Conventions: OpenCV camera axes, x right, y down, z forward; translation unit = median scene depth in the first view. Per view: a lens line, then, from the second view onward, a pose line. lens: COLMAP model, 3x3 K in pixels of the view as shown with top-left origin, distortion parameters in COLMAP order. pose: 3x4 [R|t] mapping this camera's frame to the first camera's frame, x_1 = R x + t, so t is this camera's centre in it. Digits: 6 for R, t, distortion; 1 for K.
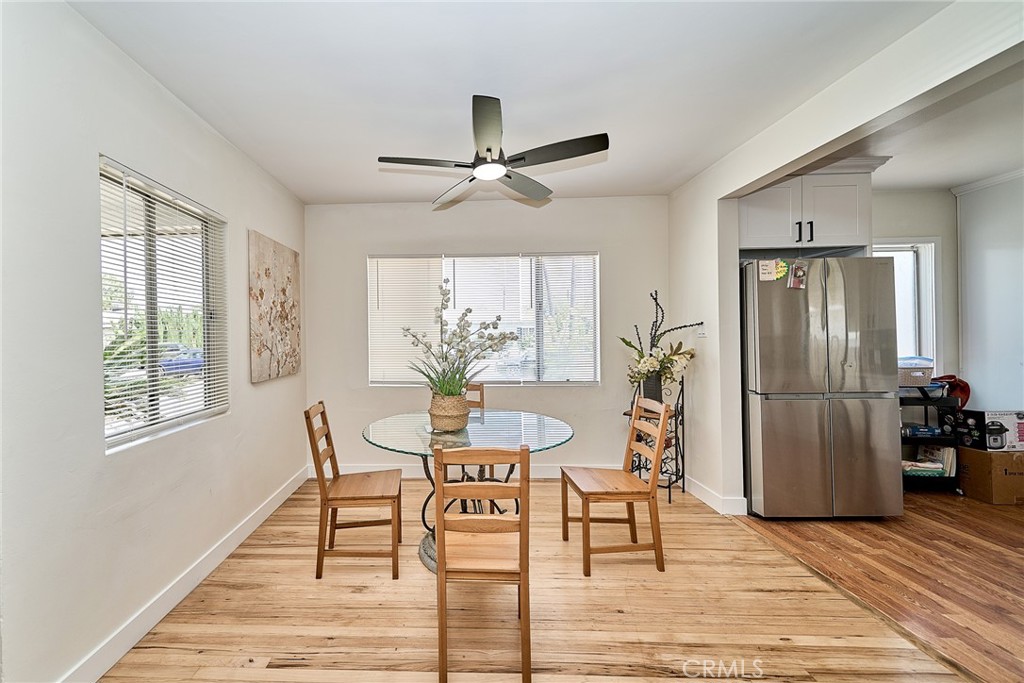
lens RADIAL K [[400.7, 0, 512.0], [0, 400.7, 341.5], [0, 0, 1]] dist [0.000269, 0.000111]
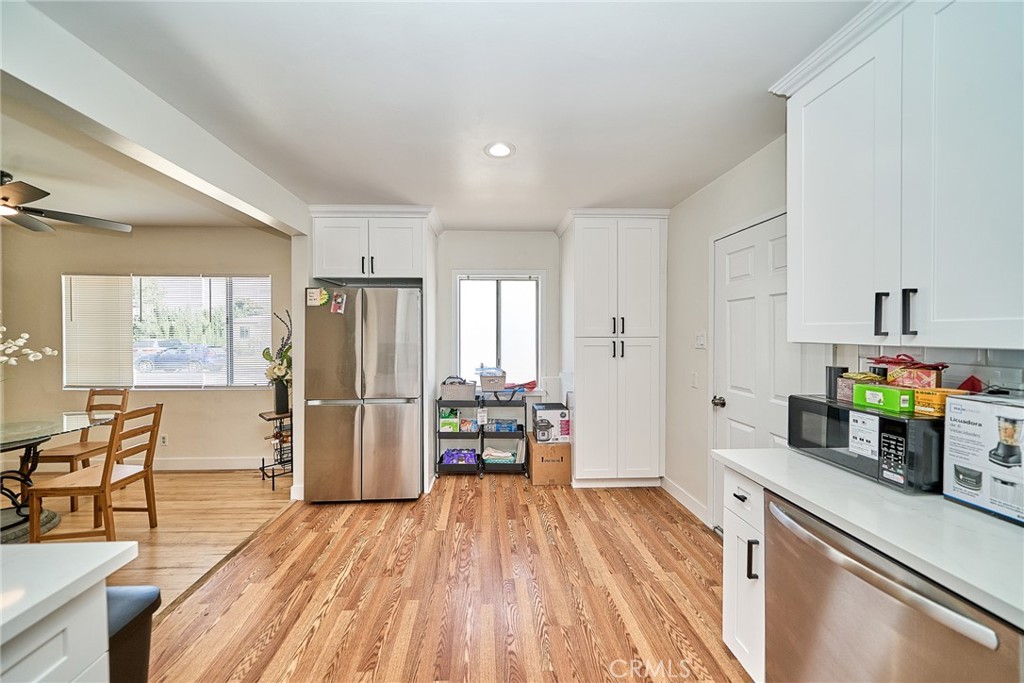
lens RADIAL K [[346.0, 0, 503.2], [0, 346.0, 342.0], [0, 0, 1]] dist [-0.001175, -0.000223]
pose [[0.996805, 0.011833, 0.078995, 0.990862], [-0.012472, 0.999893, 0.007598, -0.051039], [-0.078897, -0.008559, 0.996846, -0.072211]]
